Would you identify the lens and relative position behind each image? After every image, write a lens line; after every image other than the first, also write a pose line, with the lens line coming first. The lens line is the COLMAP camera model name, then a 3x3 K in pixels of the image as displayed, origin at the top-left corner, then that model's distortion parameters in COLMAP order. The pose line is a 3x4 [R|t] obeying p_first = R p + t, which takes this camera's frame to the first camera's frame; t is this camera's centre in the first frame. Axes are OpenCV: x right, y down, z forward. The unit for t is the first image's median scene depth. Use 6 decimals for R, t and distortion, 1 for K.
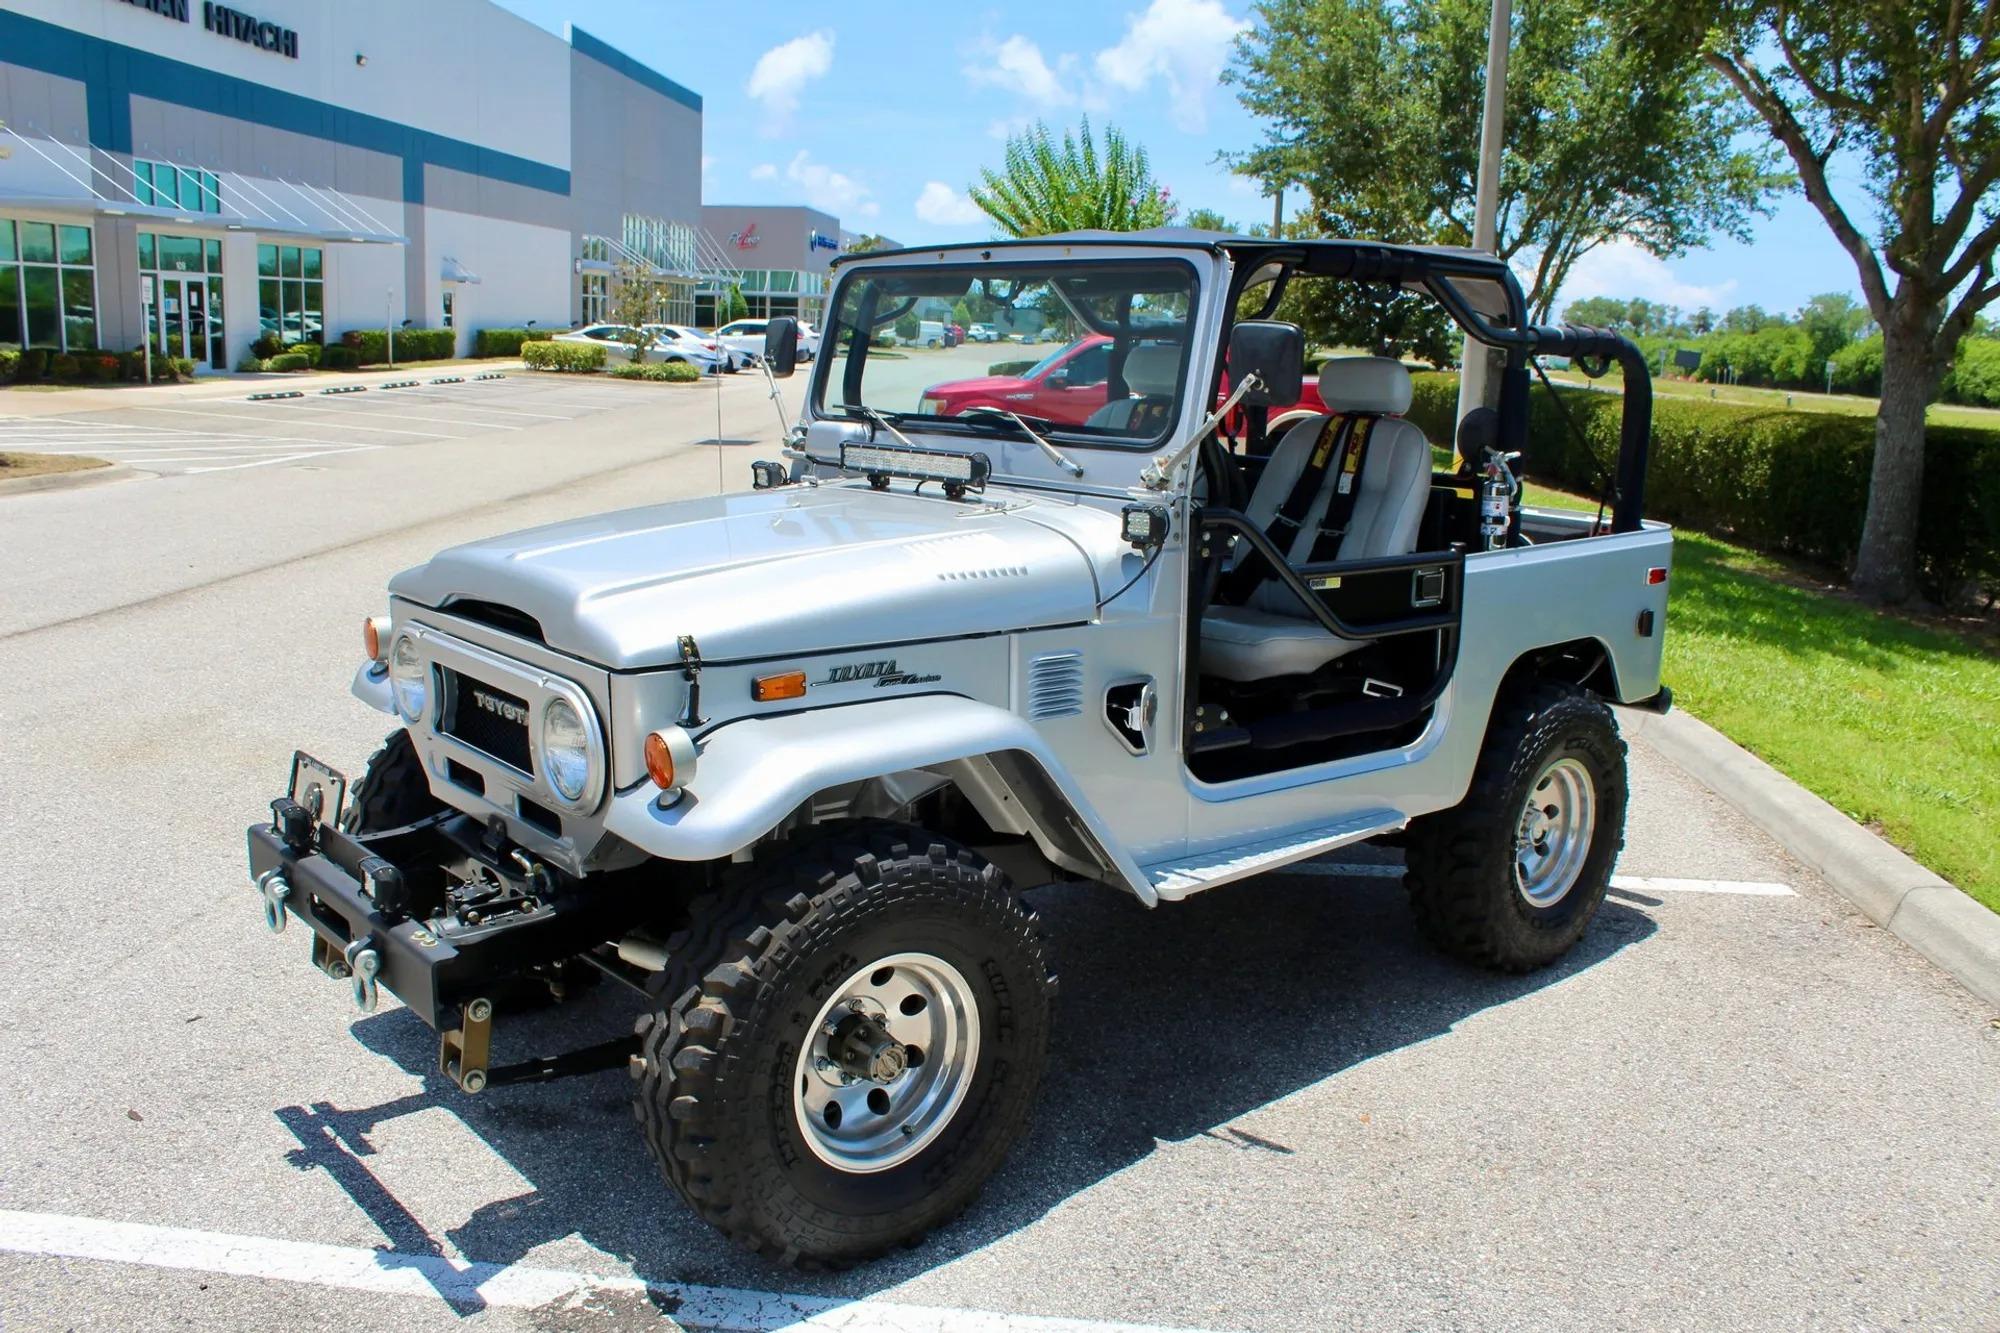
lens RADIAL K [[1664.1, 0, 993.4], [0, 1664.1, 683.9], [0, 0, 1]] dist [-0.162820, 0.136131]
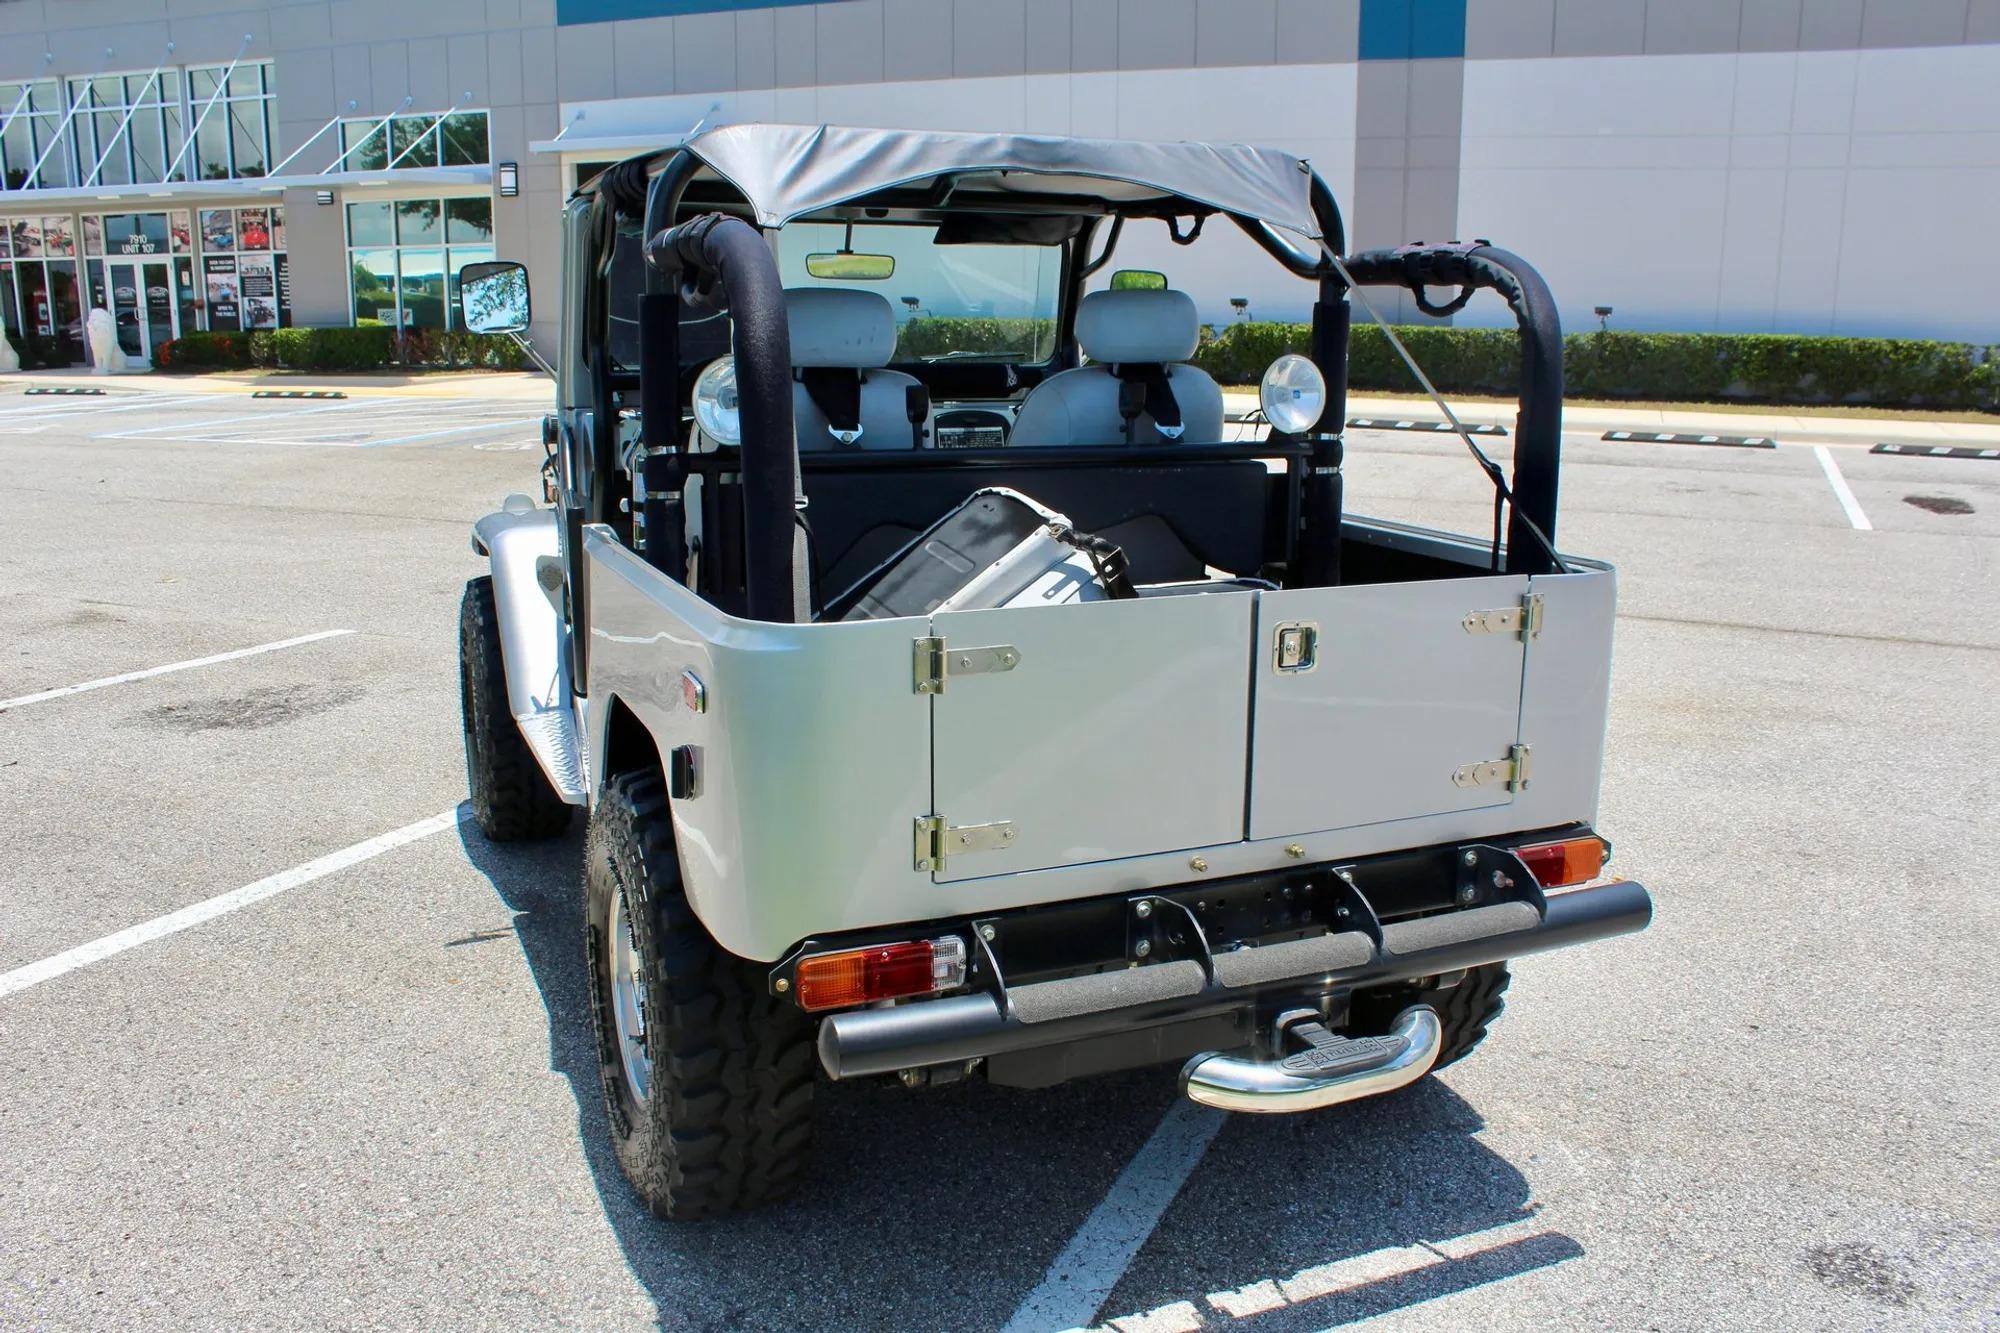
lens RADIAL K [[1664.1, 0, 998.9], [0, 1664.1, 678.0], [0, 0, 1]] dist [-0.162820, 0.136131]
pose [[-0.303943, 0.186086, -0.934340, 0.998707], [-0.214112, 0.942306, 0.257323, -0.260623], [0.928318, 0.278265, -0.246565, 1.407050]]
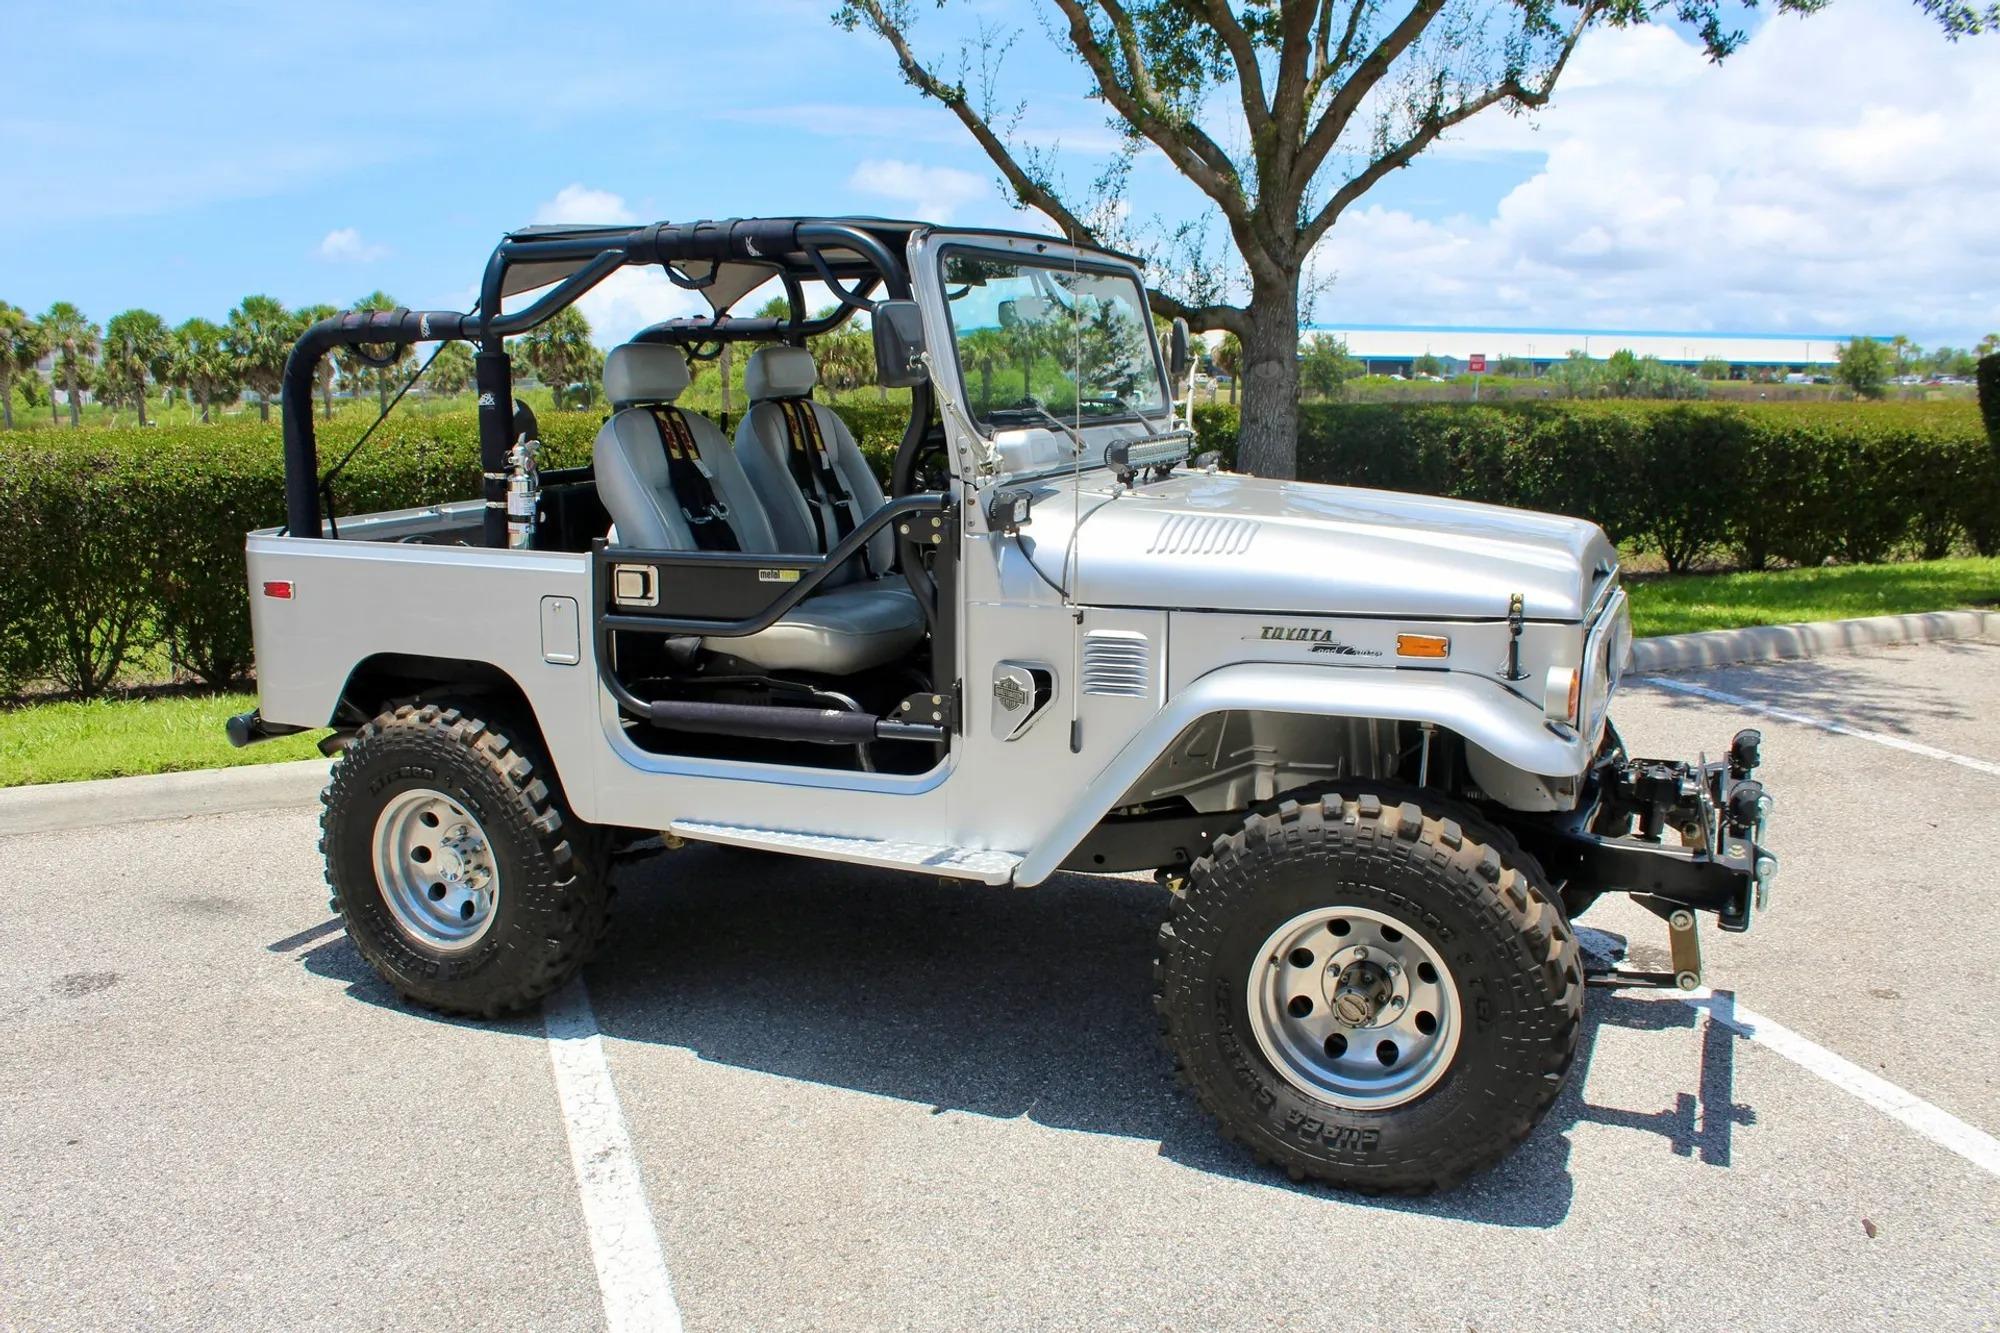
lens RADIAL K [[1664.1, 0, 1001.3], [0, 1664.1, 688.6], [0, 0, 1]] dist [-0.162820, 0.136131]
pose [[-0.421445, -0.192648, 0.886155, -0.918167], [0.188400, 0.937255, 0.293358, -0.302782], [-0.887068, 0.290585, -0.358707, 1.437767]]
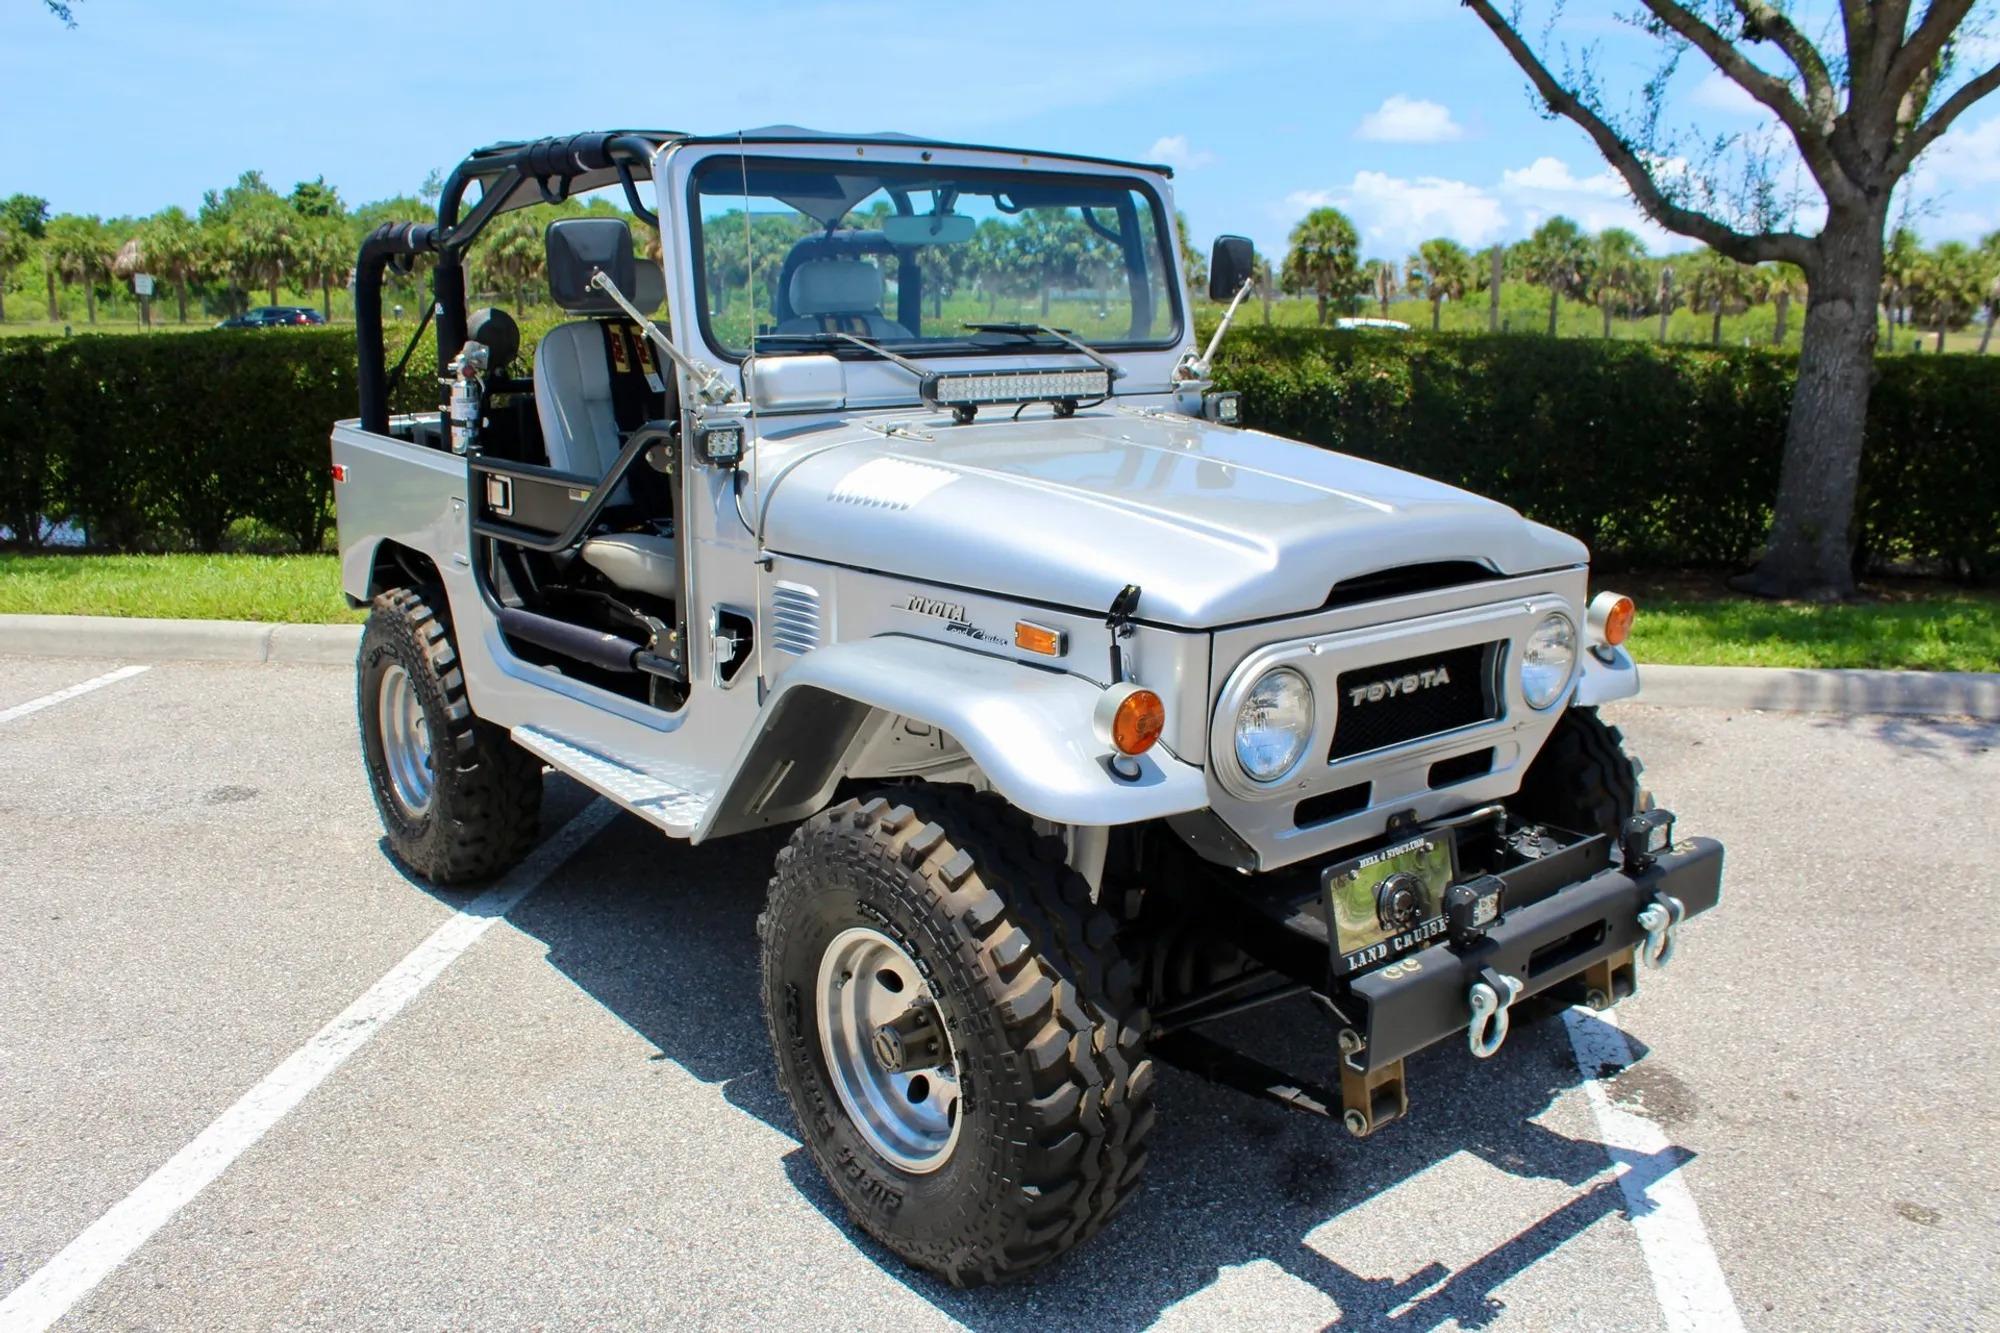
lens RADIAL K [[1664.1, 0, 1000.4], [0, 1664.1, 677.5], [0, 0, 1]] dist [-0.162820, 0.136131]
pose [[0.038432, -0.257671, 0.965468, -0.932918], [0.196488, 0.949268, 0.245526, -0.198680], [-0.979753, 0.180267, 0.087112, 0.921098]]
